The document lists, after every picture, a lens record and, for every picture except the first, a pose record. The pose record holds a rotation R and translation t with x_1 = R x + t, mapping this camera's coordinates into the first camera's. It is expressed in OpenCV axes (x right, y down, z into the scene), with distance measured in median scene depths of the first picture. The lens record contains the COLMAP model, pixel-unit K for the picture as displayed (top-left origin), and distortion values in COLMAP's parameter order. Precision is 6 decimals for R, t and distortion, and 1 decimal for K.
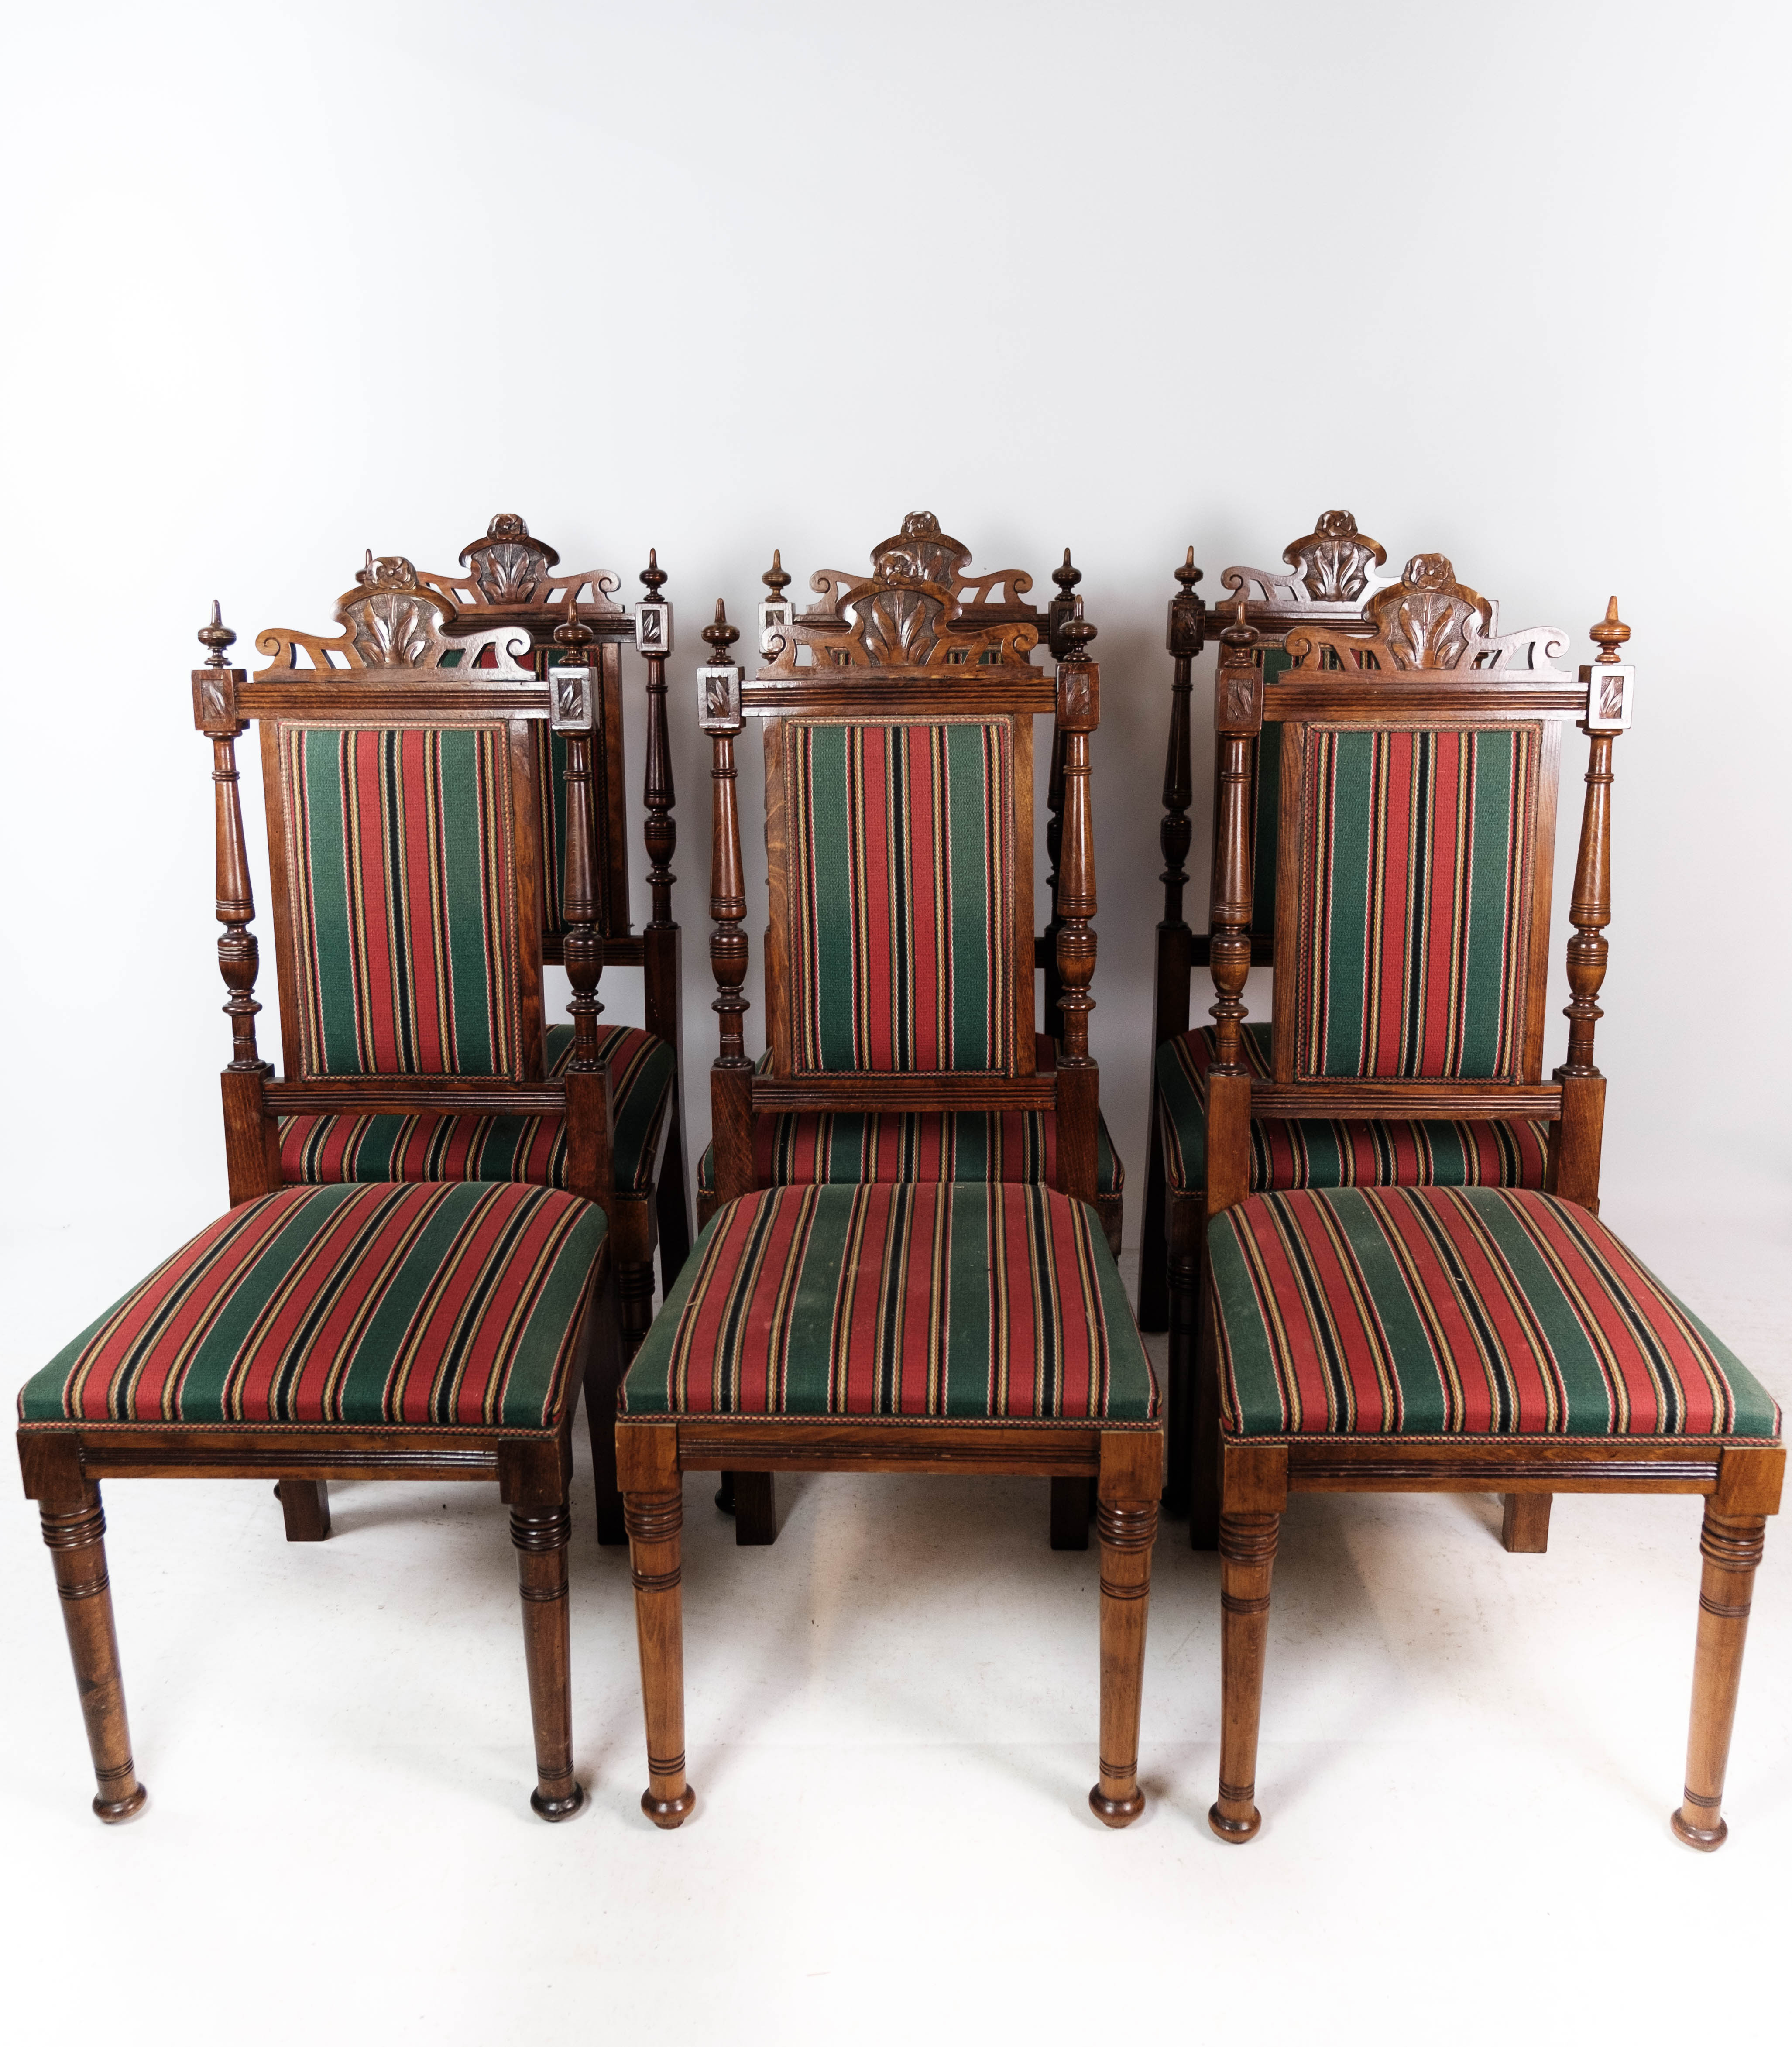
lens RADIAL K [[2045.5, 0, 926.5], [0, 2045.5, 1039.6], [0, 0, 1]] dist [-0.001724, 0.000000]
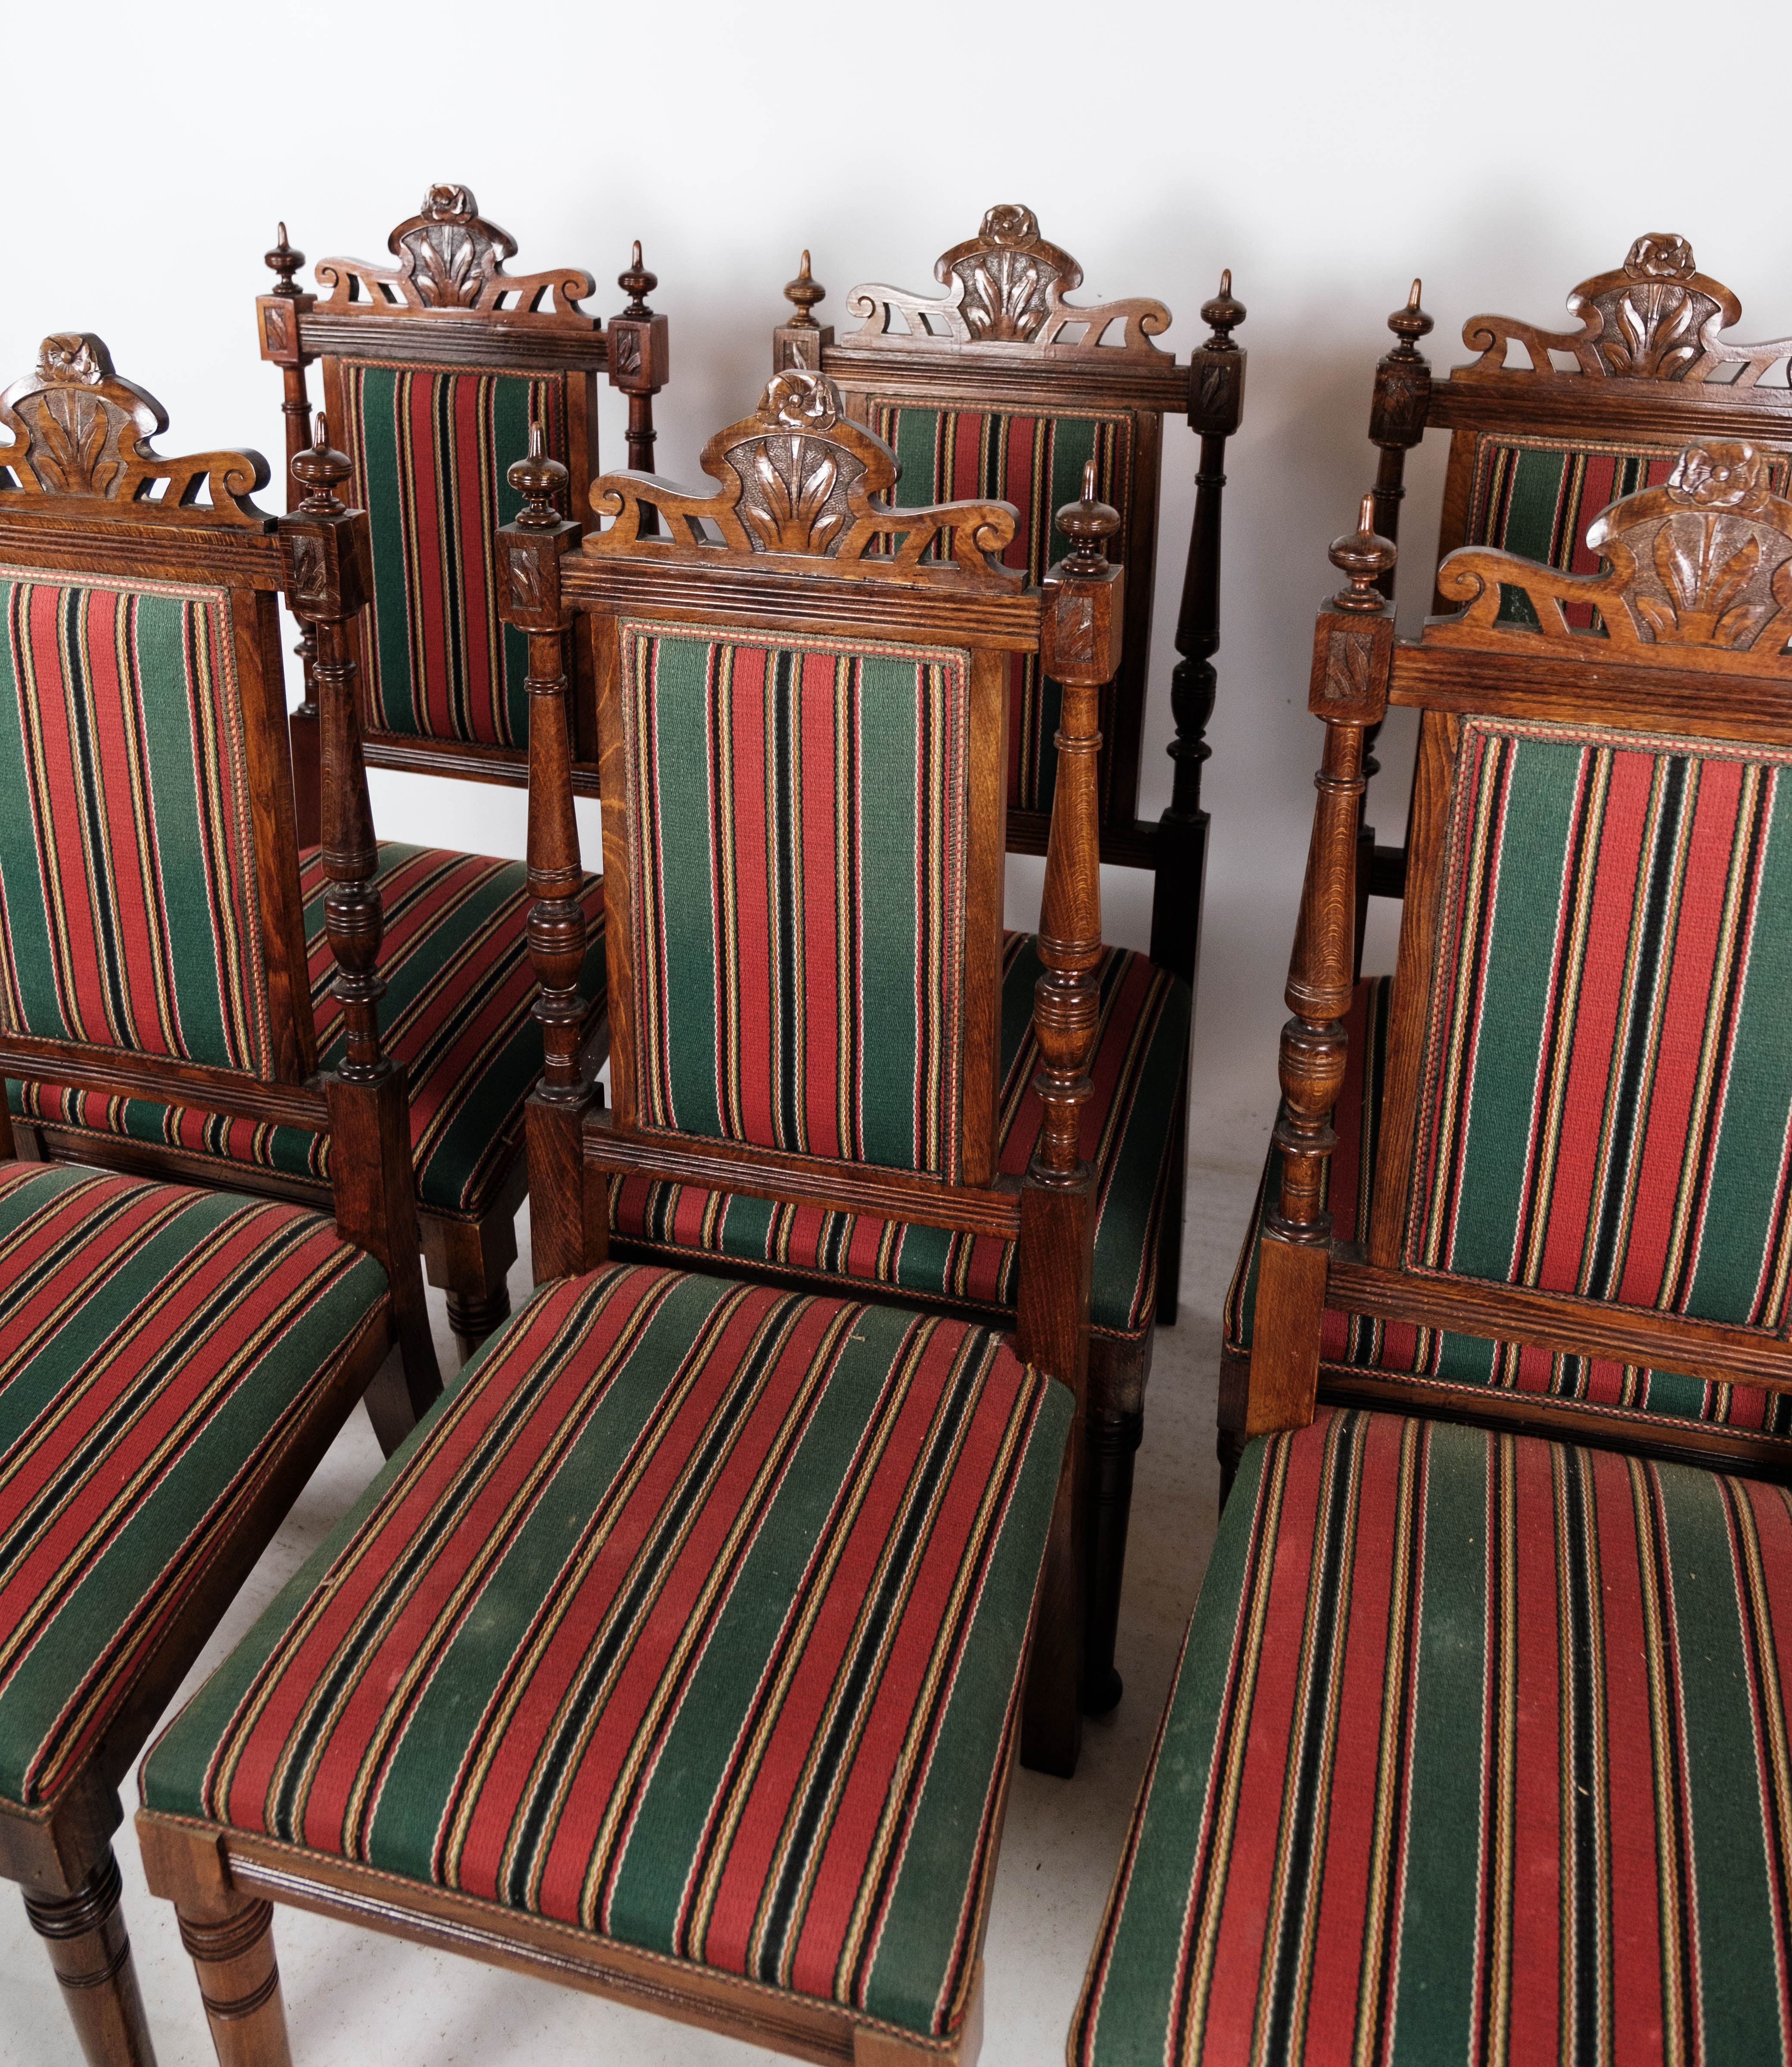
lens RADIAL K [[2022.9, 0, 884.4], [0, 2022.9, 735.6], [0, 0, 1]] dist [0.002146, 0.000000]
pose [[0.966429, 0.102339, -0.235673, 0.160079], [-0.072755, 0.988710, 0.130995, -0.207846], [0.246418, -0.109451, 0.962964, 0.407419]]
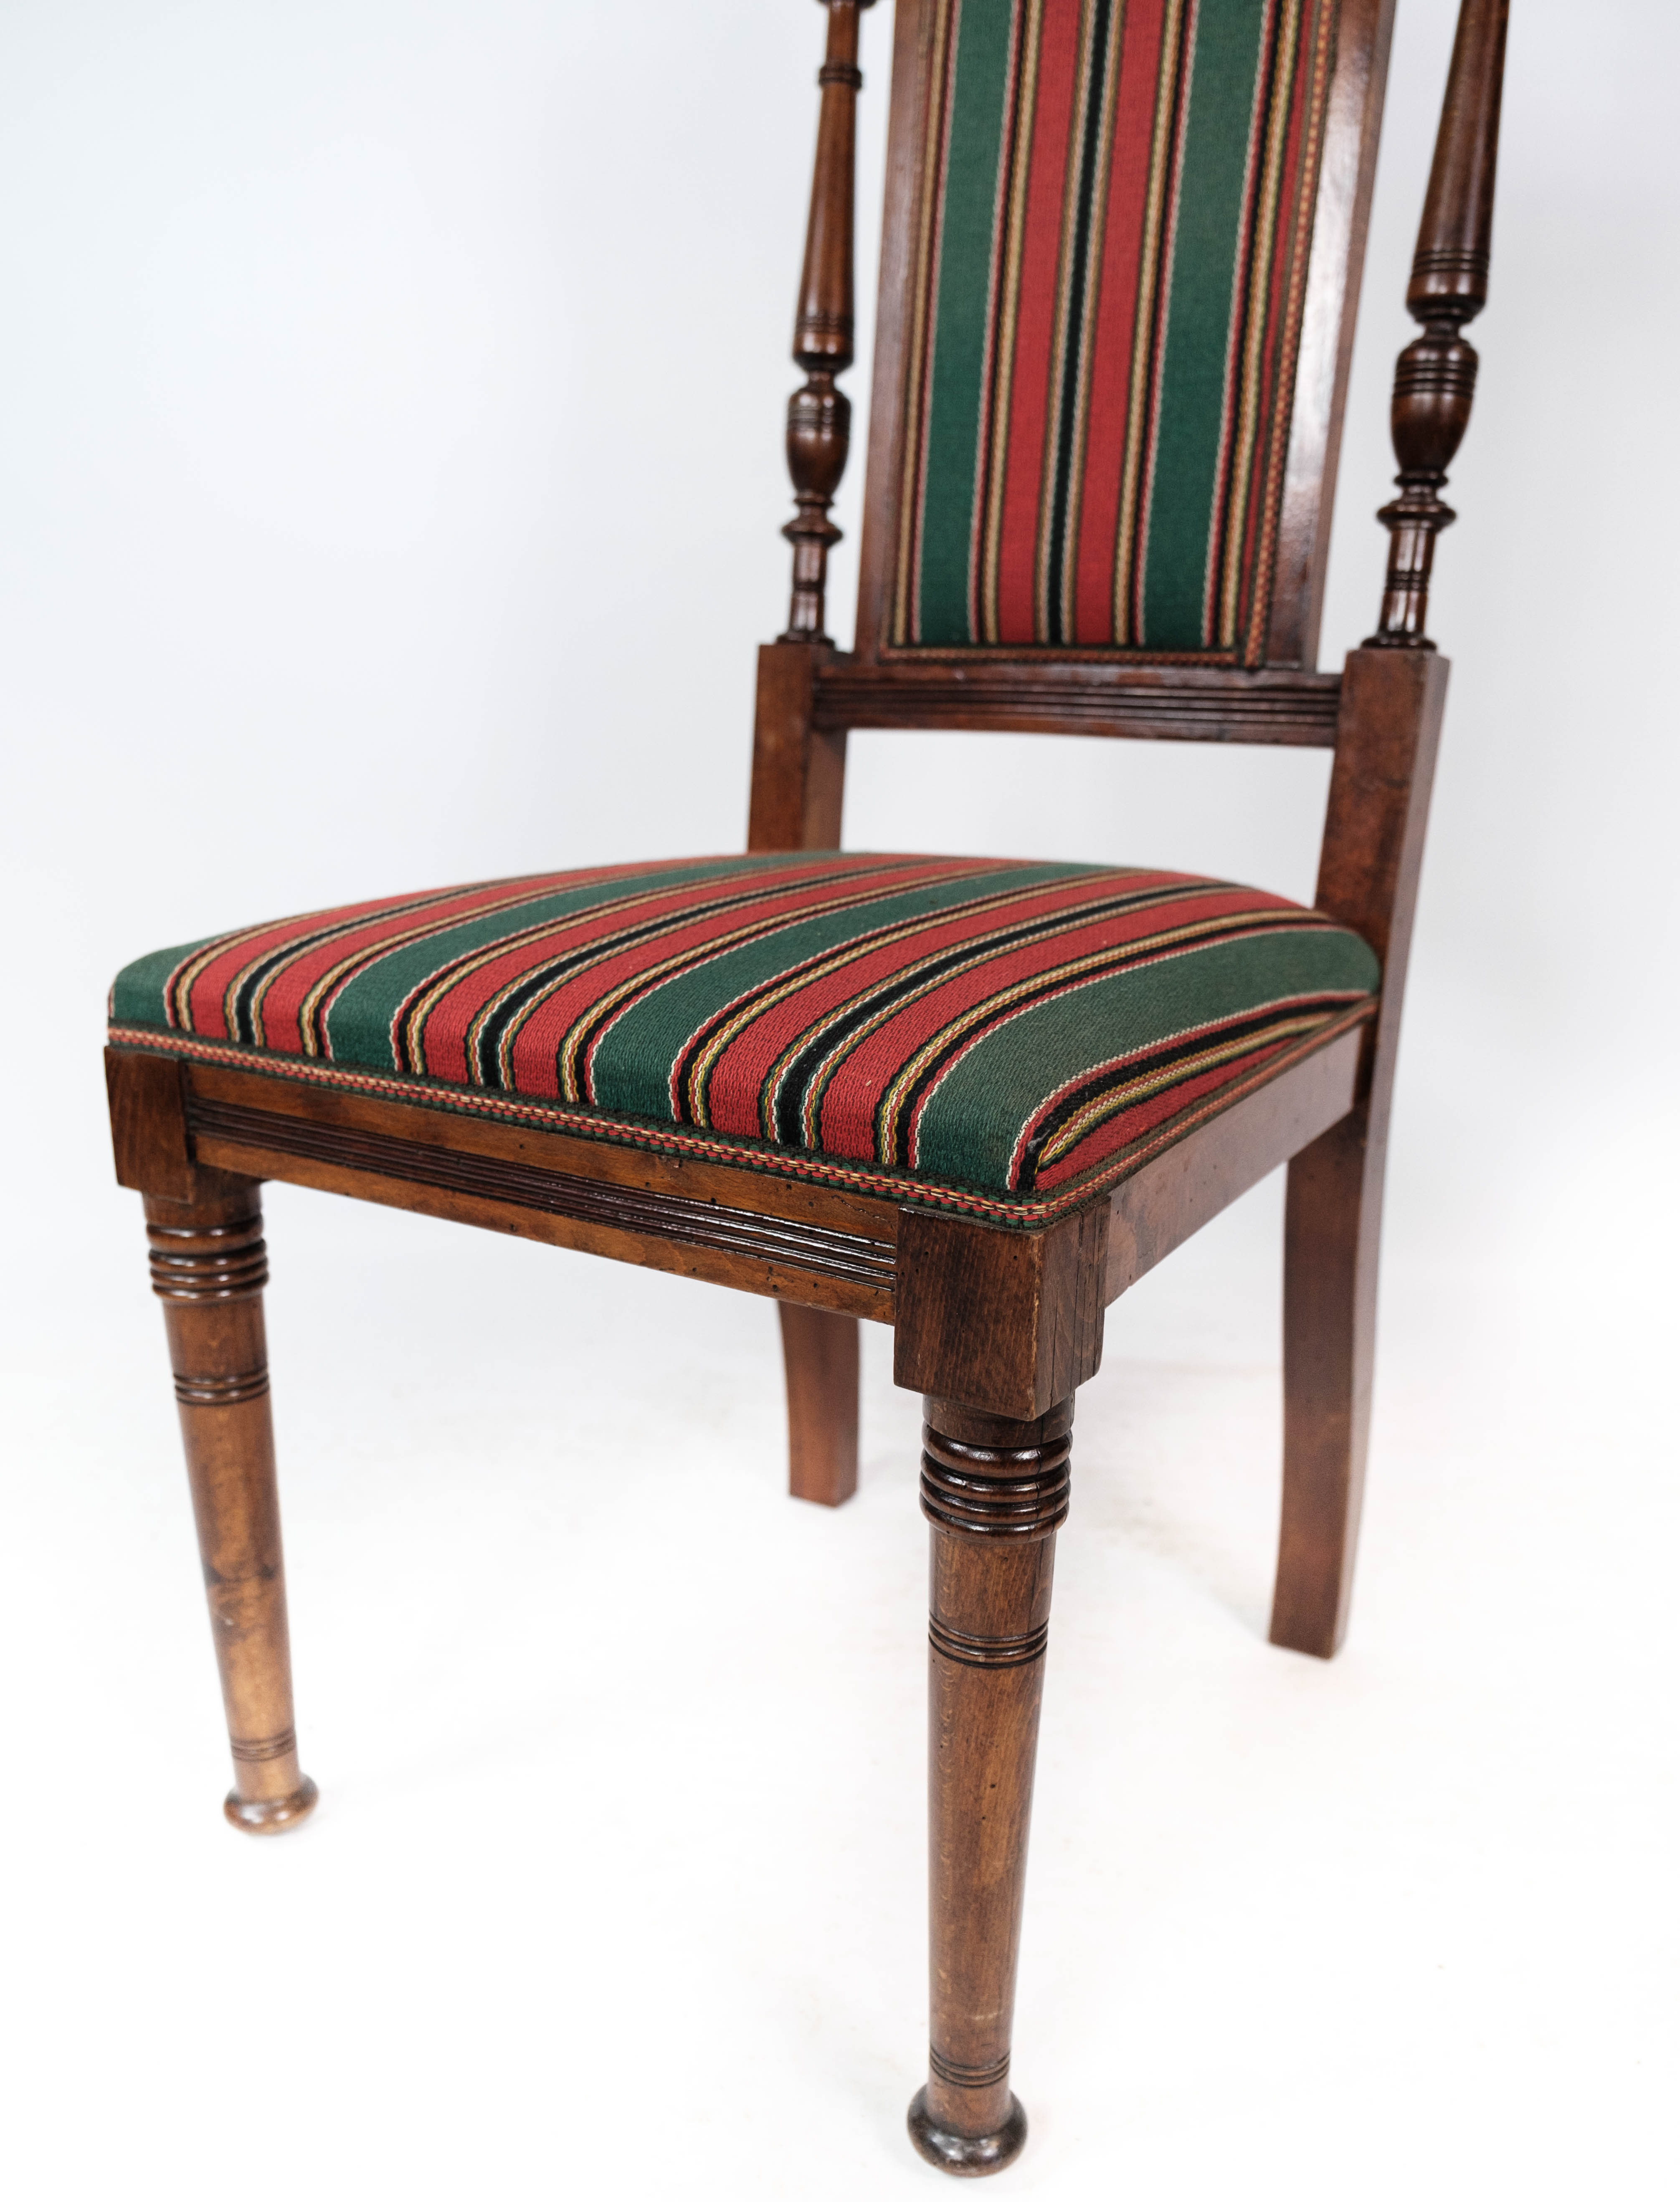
lens RADIAL K [[1821.4, 0, 842.4], [0, 1821.4, 1257.9], [0, 0, 1]] dist [0.002048, -0.006566]
pose [[0.850497, 0.180550, -0.494020, -0.040896], [-0.175293, 0.982840, 0.057418, 0.157104], [0.495910, 0.037765, 0.867552, 0.587931]]
